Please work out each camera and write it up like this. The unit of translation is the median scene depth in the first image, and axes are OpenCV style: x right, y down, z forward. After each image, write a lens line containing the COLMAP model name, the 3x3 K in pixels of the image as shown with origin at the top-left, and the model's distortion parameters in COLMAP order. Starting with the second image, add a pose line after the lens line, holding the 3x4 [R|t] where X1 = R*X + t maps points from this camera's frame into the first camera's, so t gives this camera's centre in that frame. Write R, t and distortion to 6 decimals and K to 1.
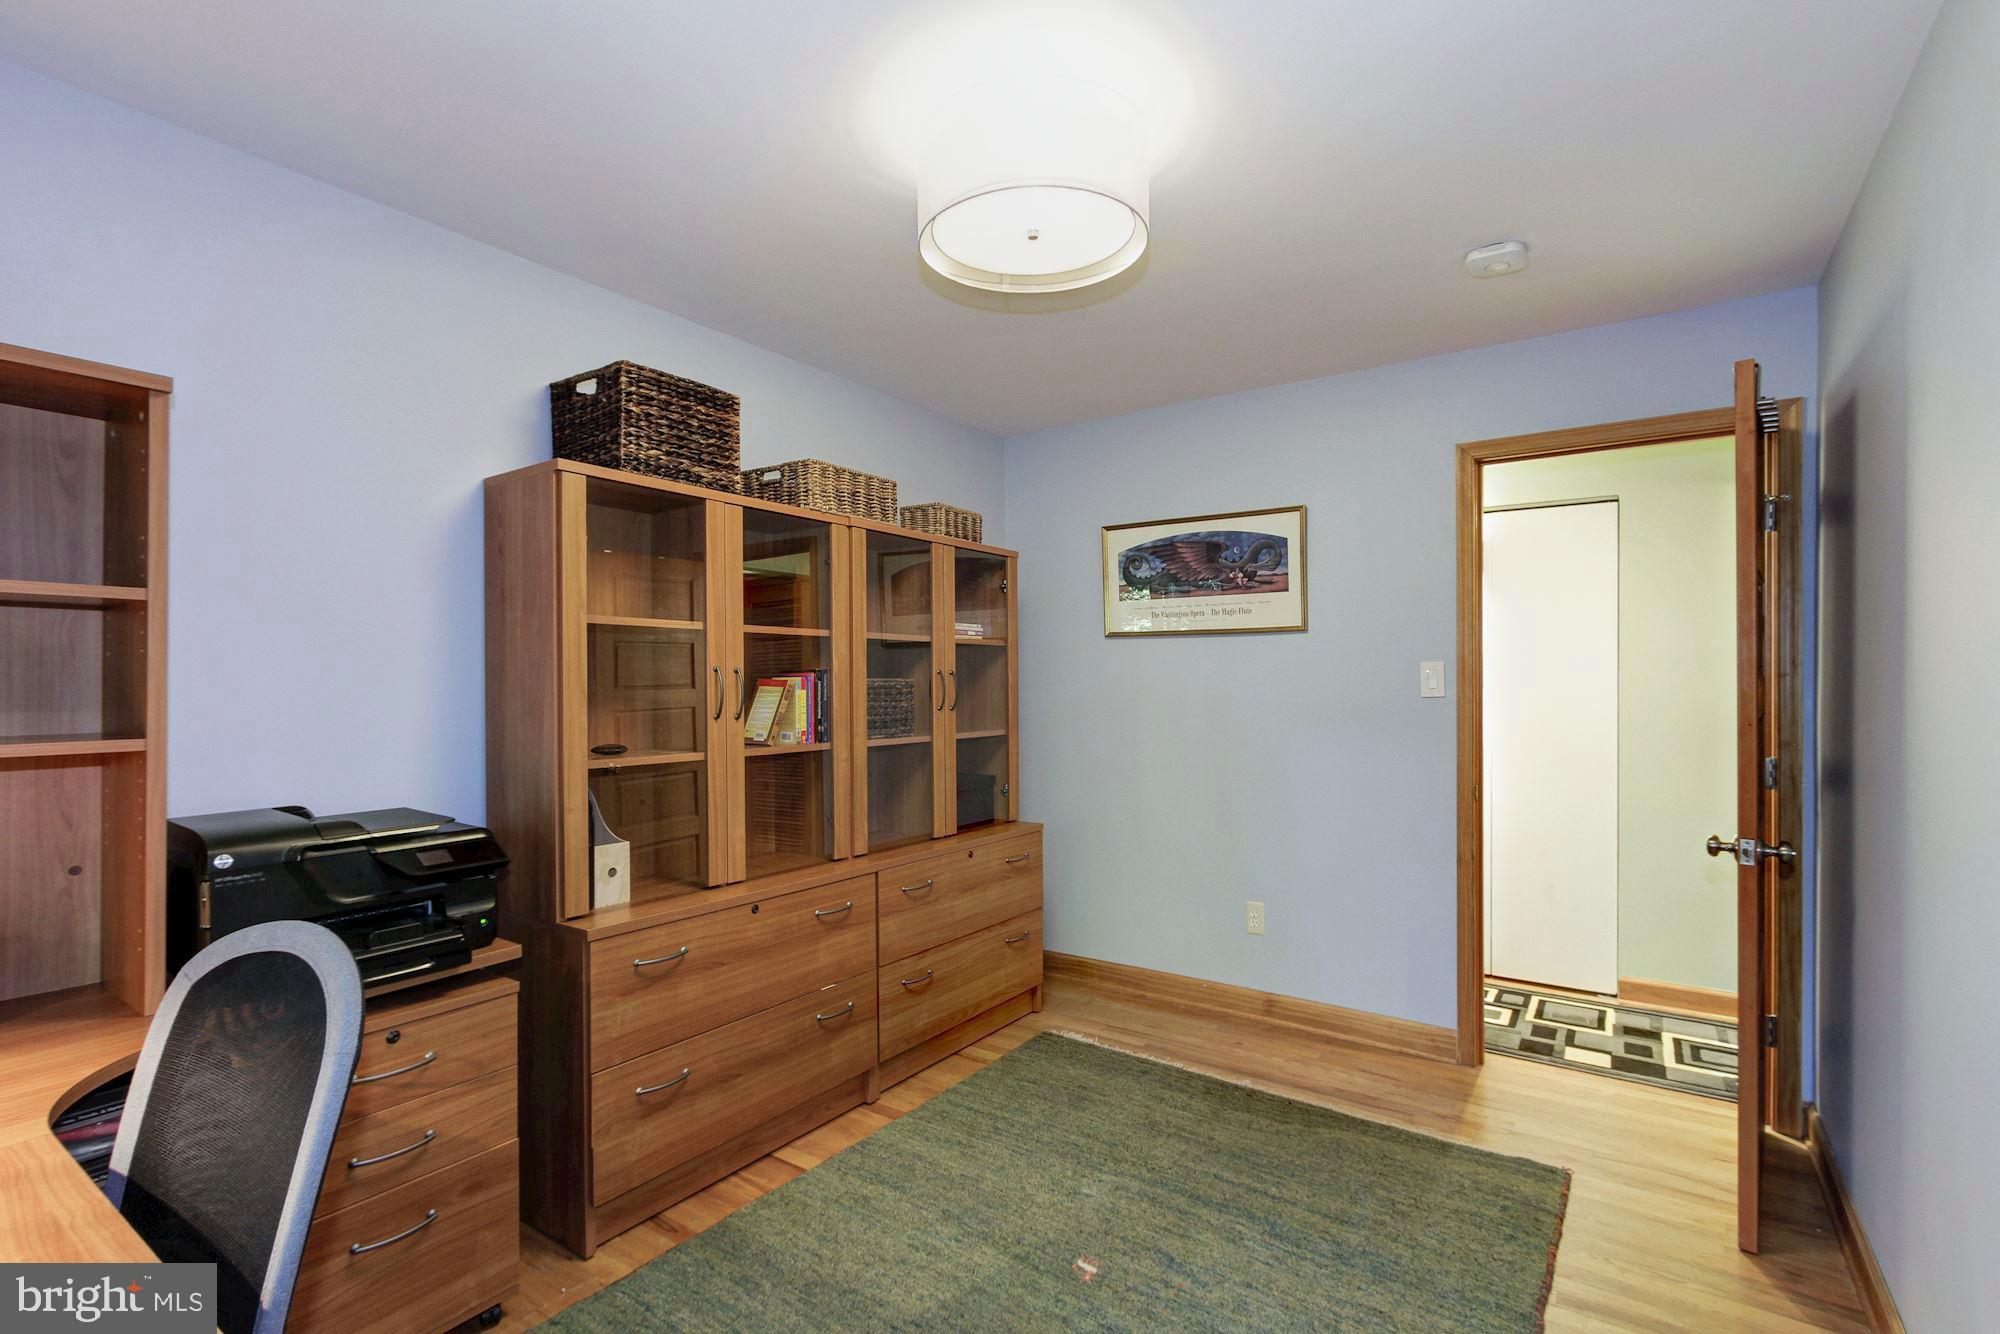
lens RADIAL K [[921.7, 0, 1002.9], [0, 921.7, 678.7], [0, 0, 1]] dist [-0.008258, 0.000562]
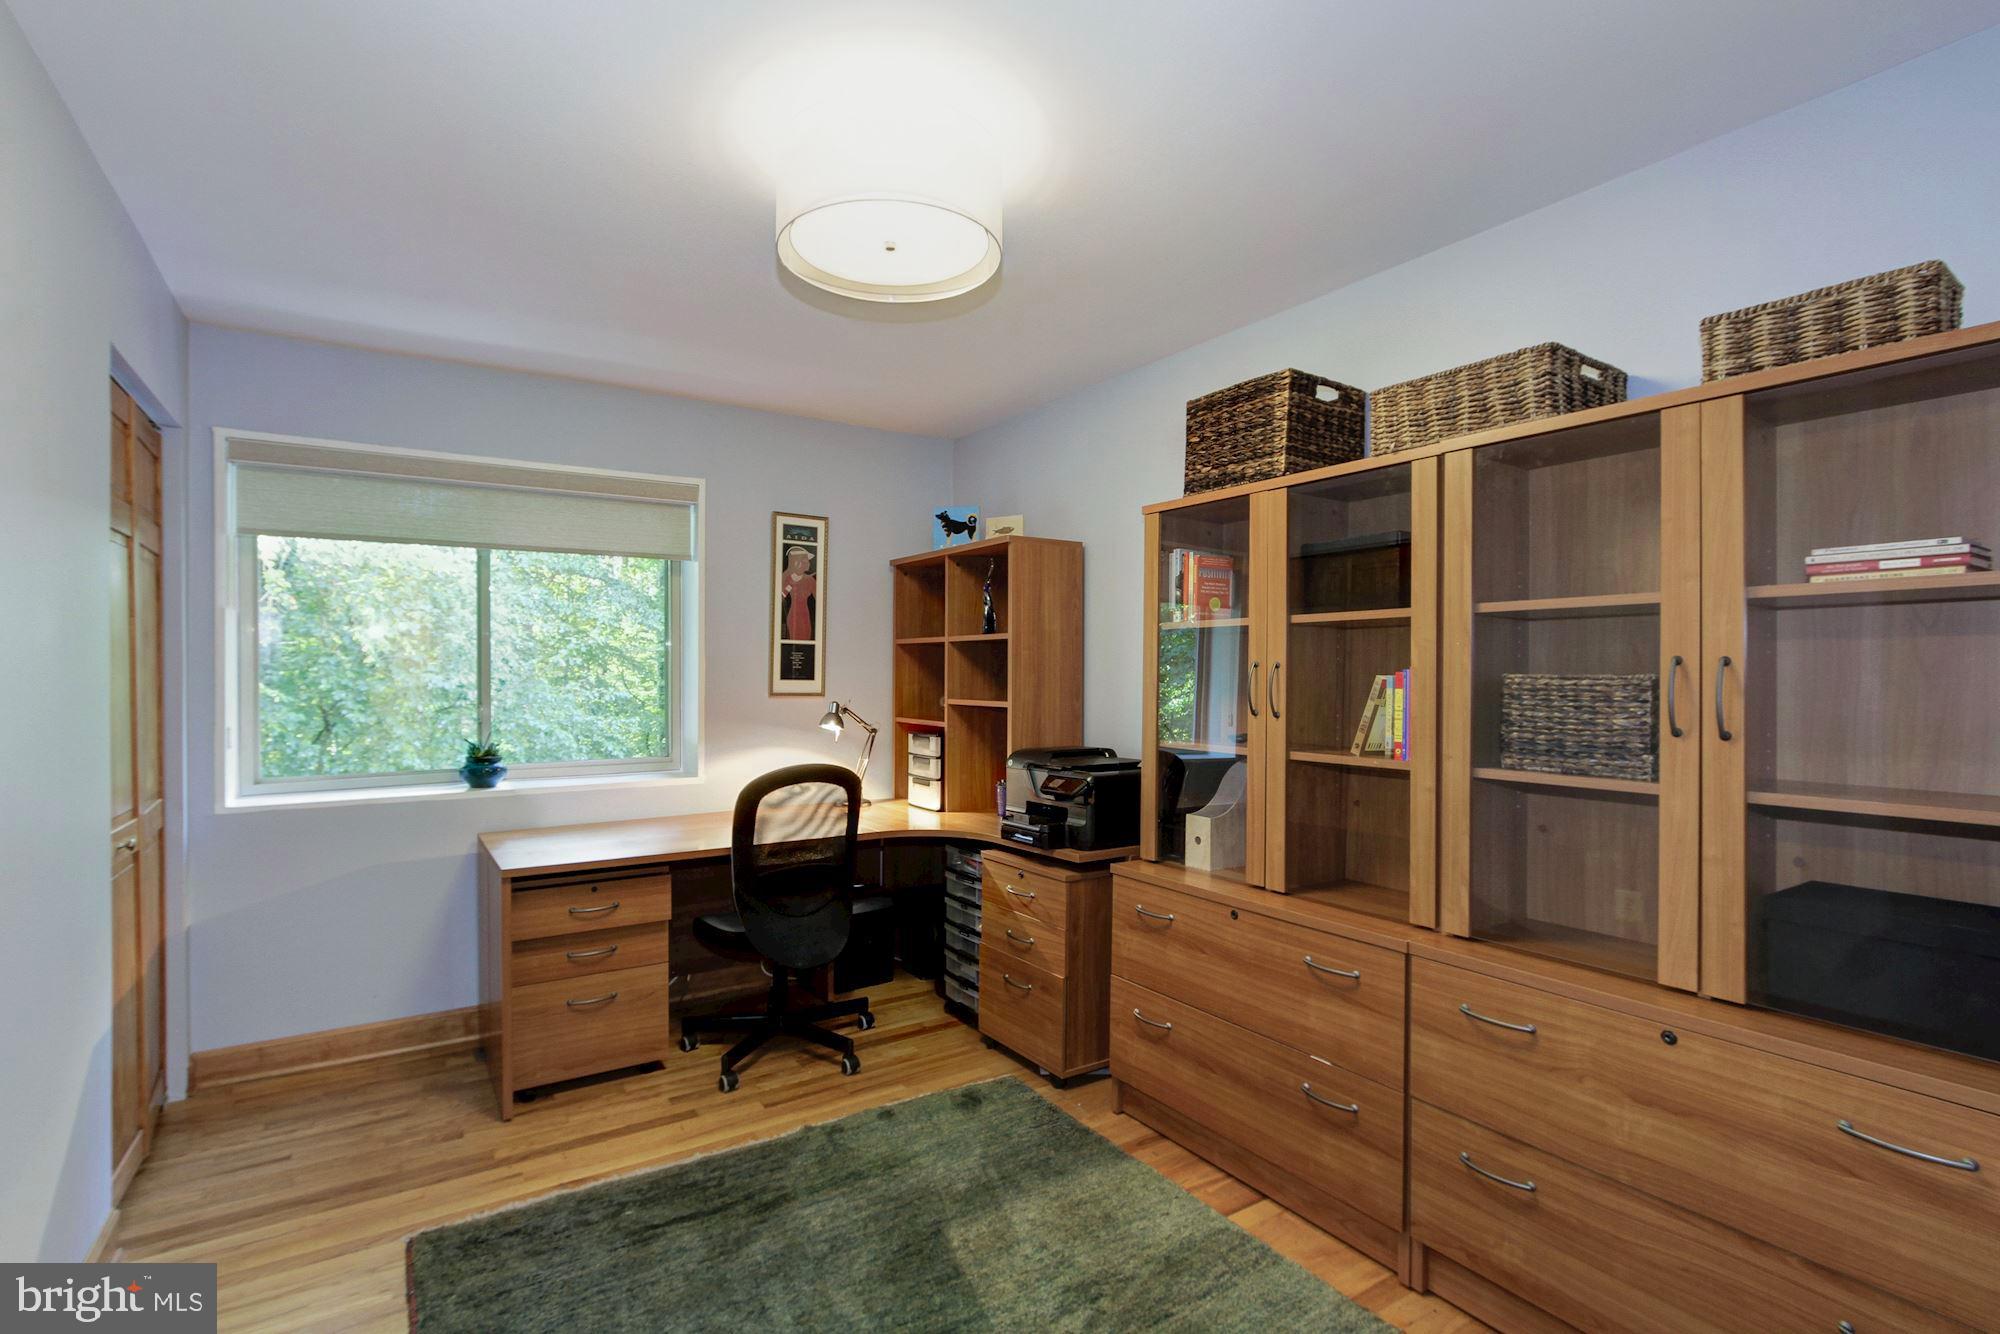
lens RADIAL K [[921.7, 0, 1000.0], [0, 921.7, 673.7], [0, 0, 1]] dist [-0.008258, 0.000562]
pose [[-0.359762, -0.000551, -0.933044, 0.655328], [-0.000324, 1.000000, -0.000466, 0.000091], [0.933044, 0.000135, -0.359763, 1.027514]]
